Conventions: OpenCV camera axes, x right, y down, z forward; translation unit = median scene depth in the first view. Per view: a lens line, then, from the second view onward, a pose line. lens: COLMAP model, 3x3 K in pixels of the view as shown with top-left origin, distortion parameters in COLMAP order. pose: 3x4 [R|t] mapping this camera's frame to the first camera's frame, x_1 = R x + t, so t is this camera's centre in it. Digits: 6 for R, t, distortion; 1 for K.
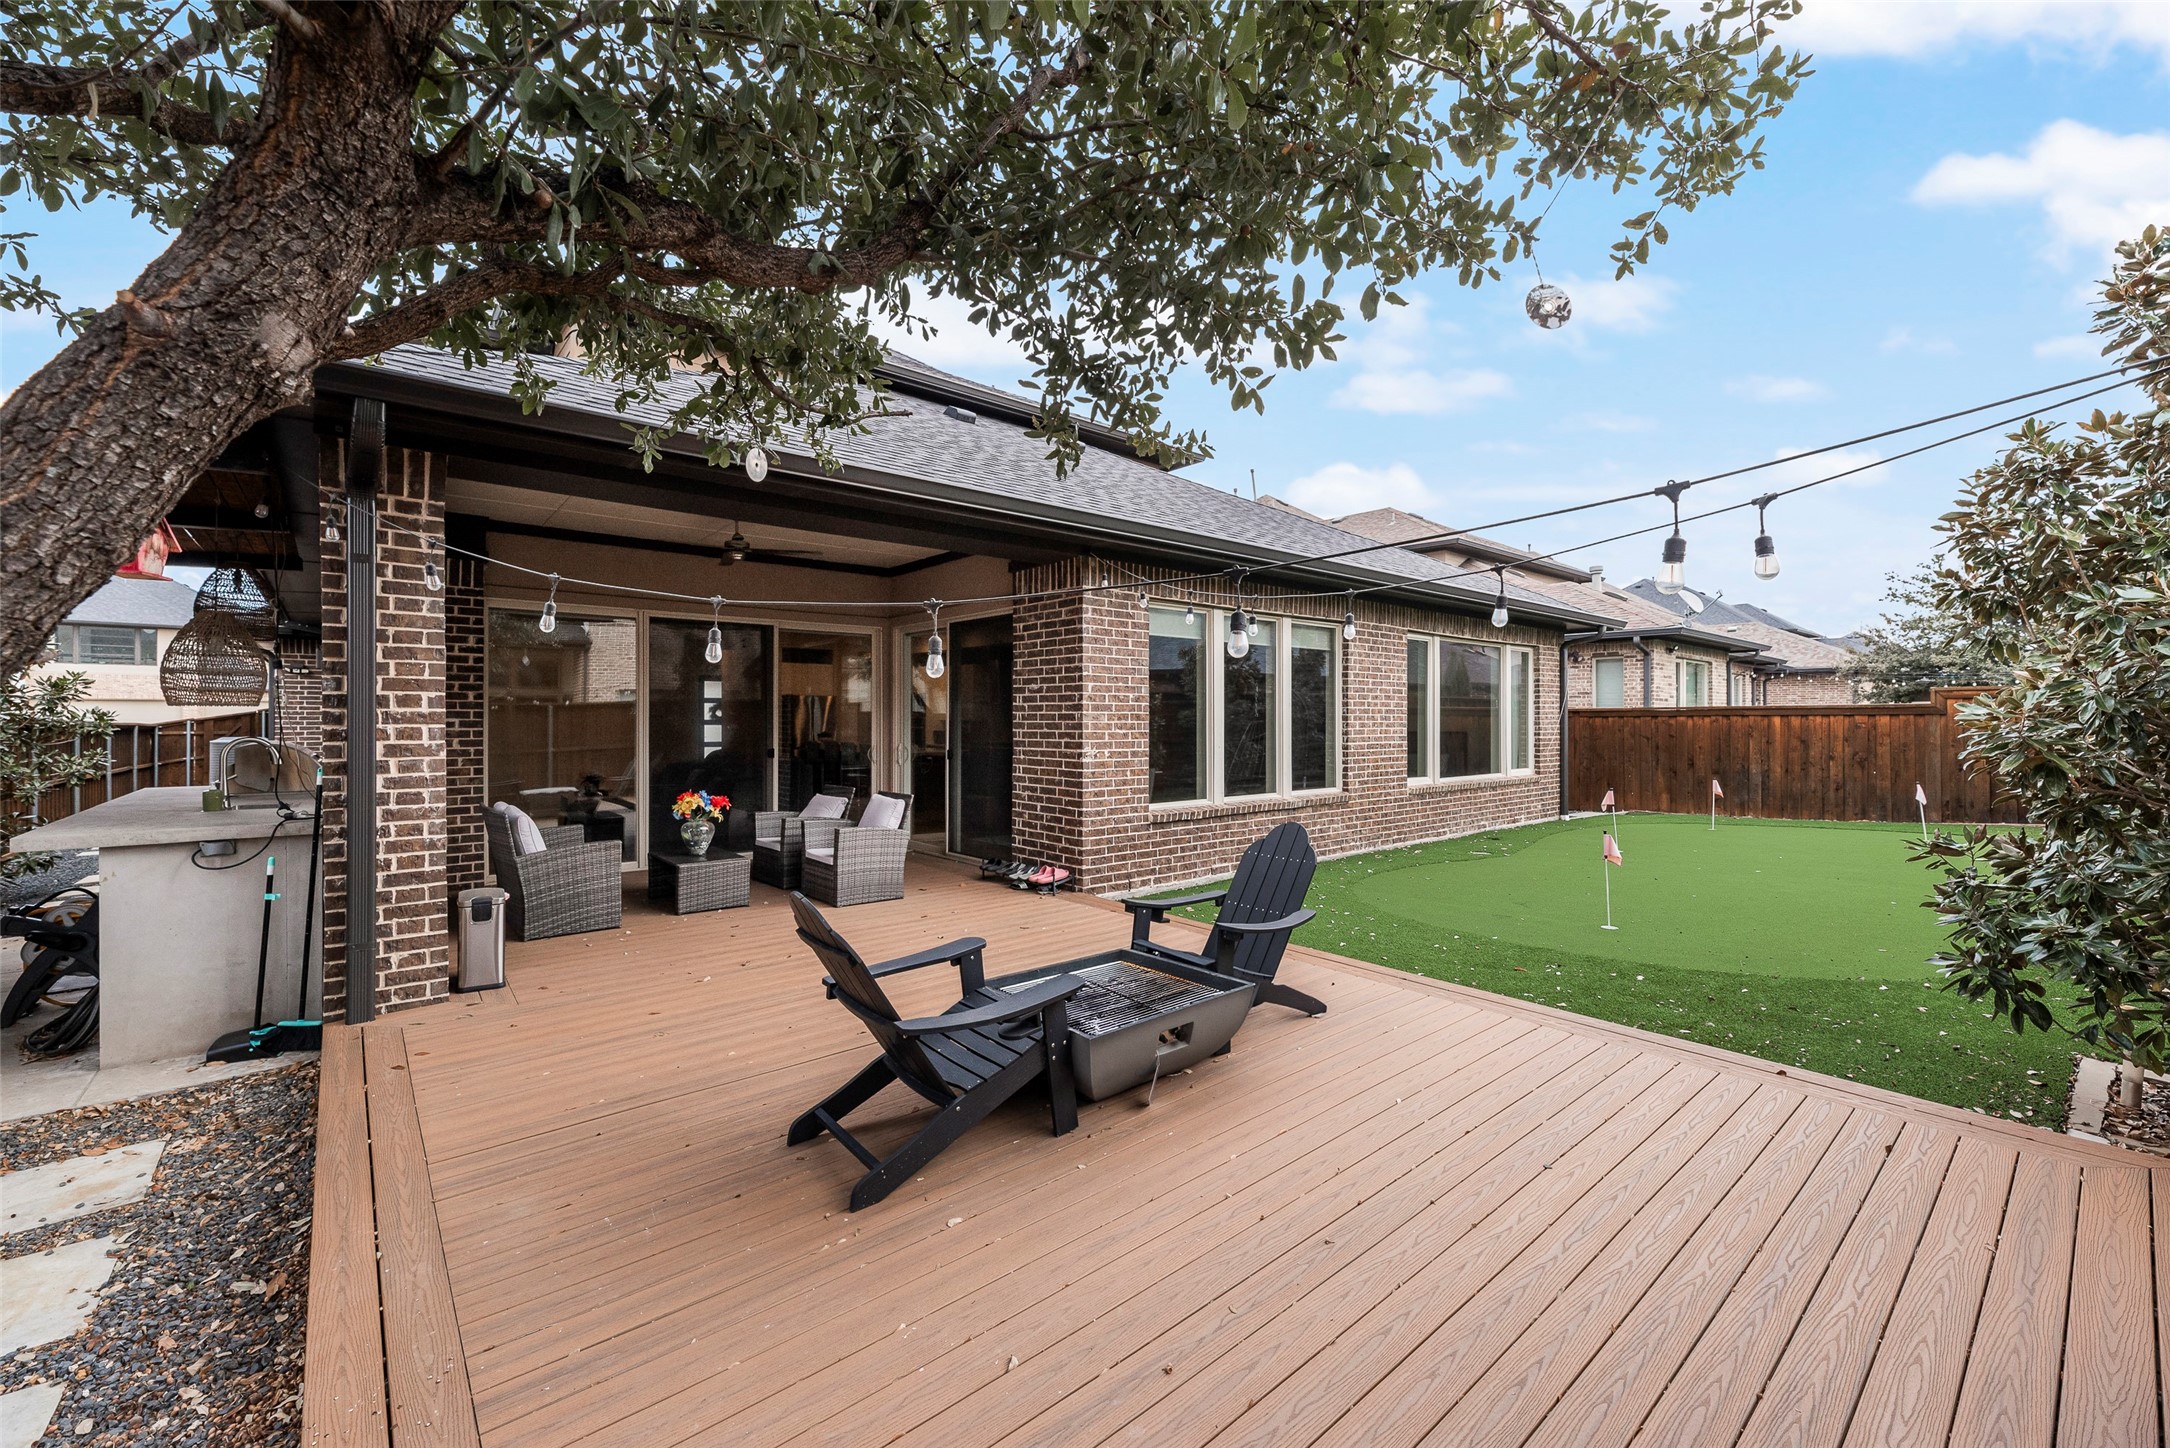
lens RADIAL K [[877.8, 0, 1088.2], [0, 877.8, 709.5], [0, 0, 1]] dist [0.002165, 0.000535]
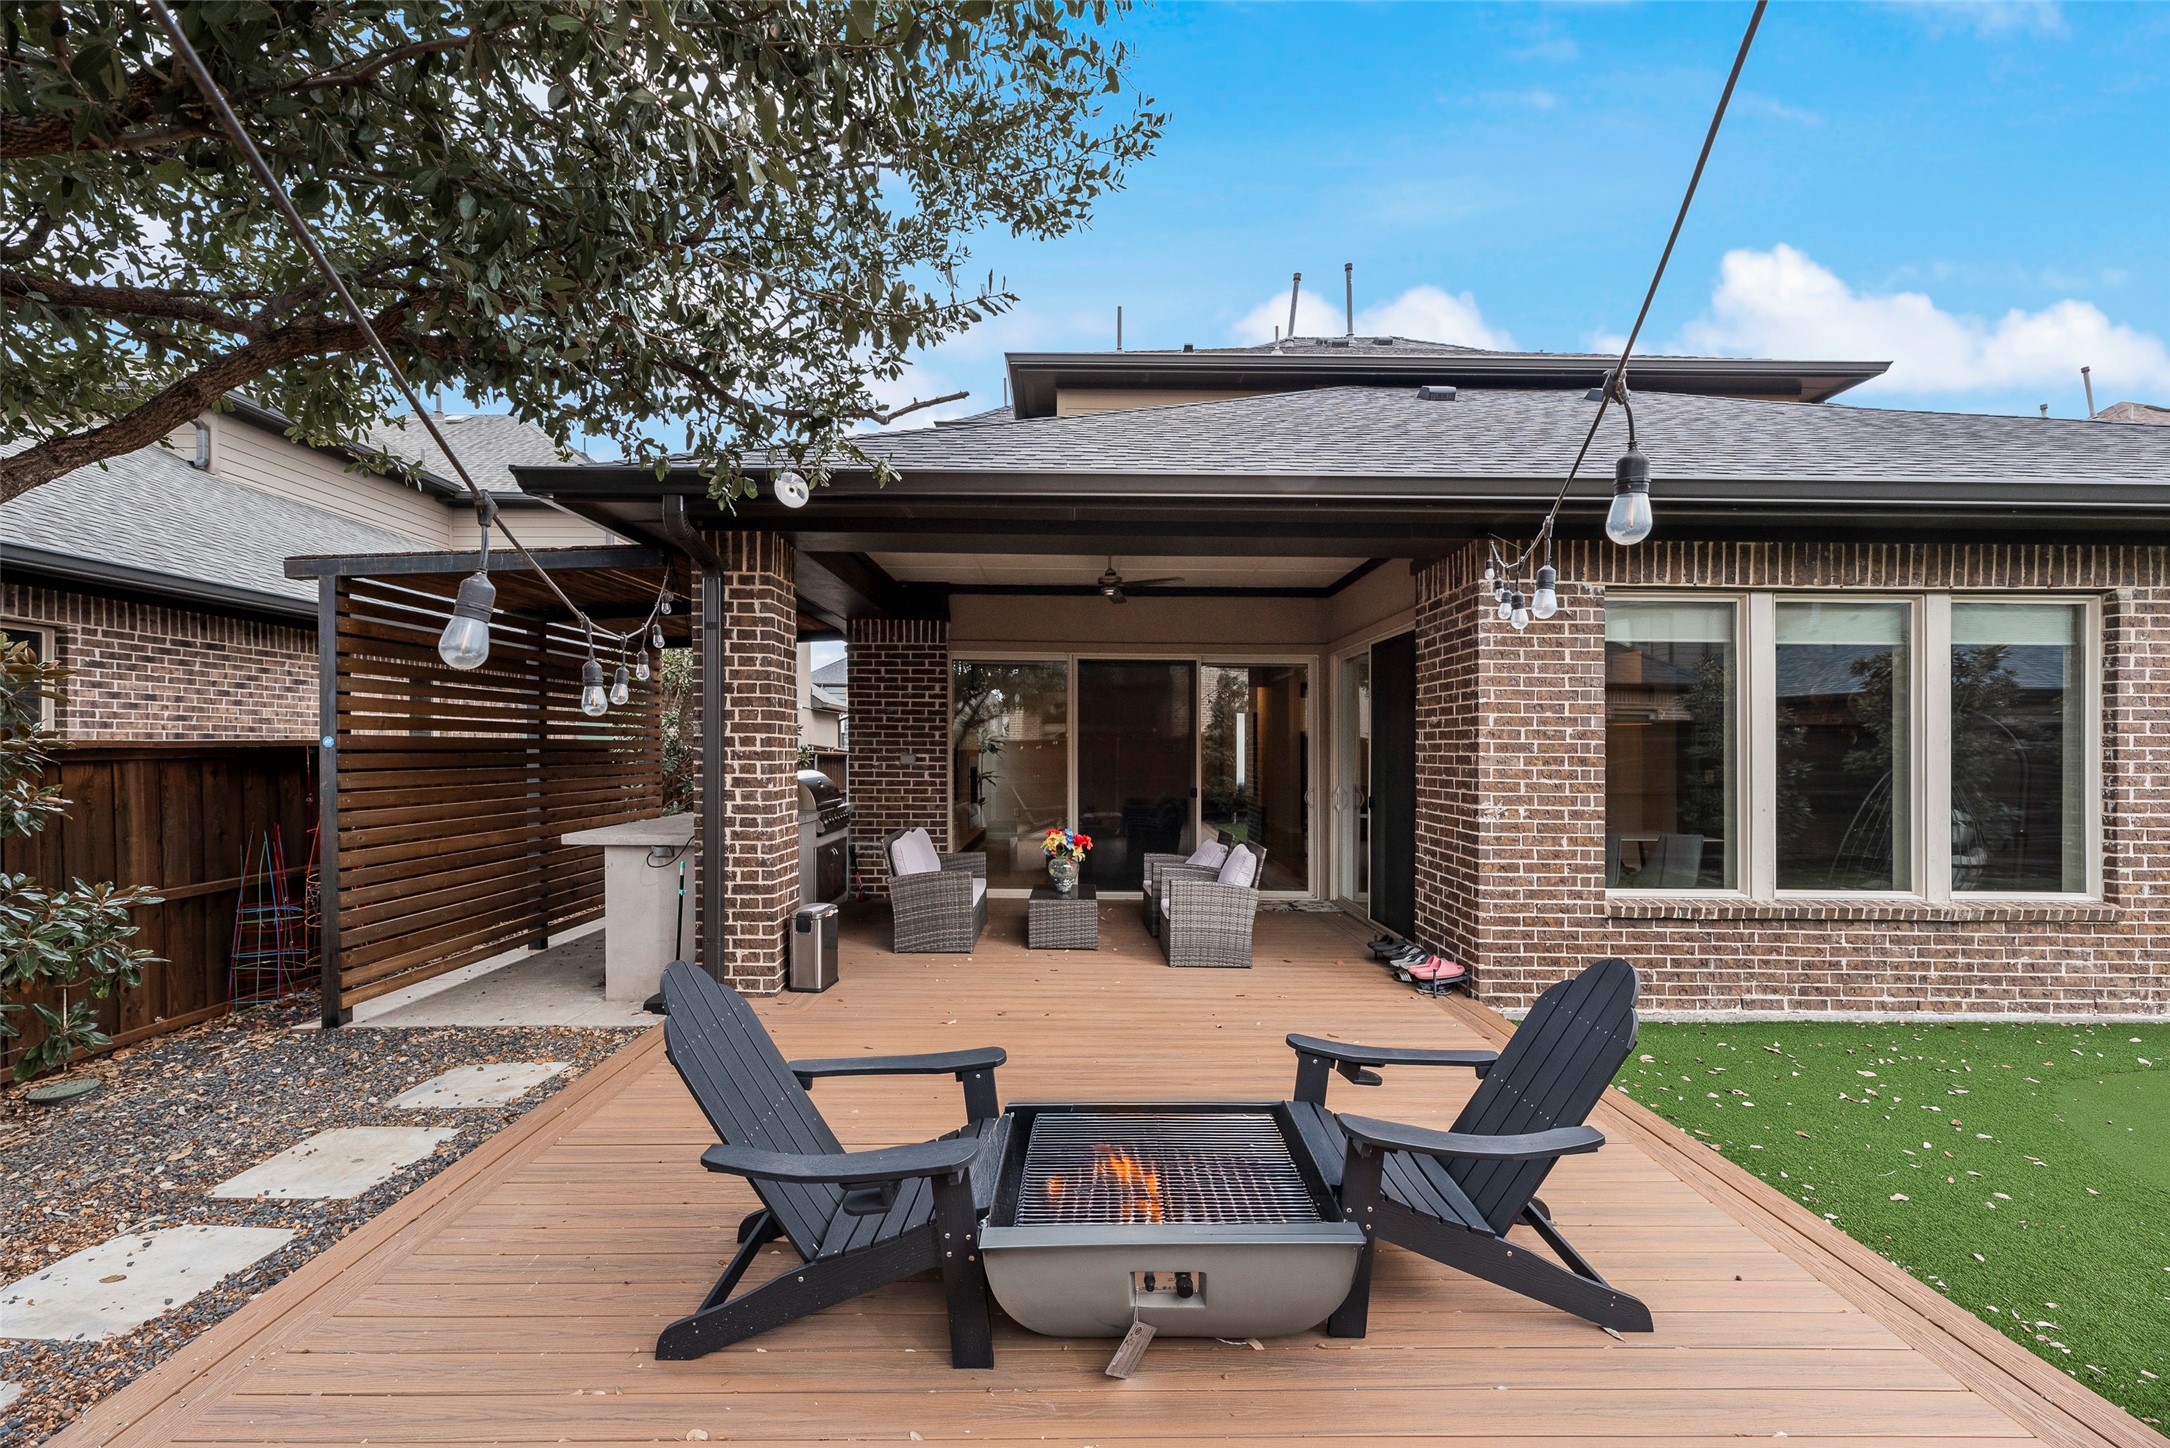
lens RADIAL K [[877.8, 0, 1084.9], [0, 877.8, 744.6], [0, 0, 1]] dist [0.002165, 0.000535]
pose [[0.764555, 0.002125, -0.644555, 0.212806], [-0.002483, 0.999997, 0.000352, -0.004054], [0.644553, 0.001331, 0.764558, 0.229687]]
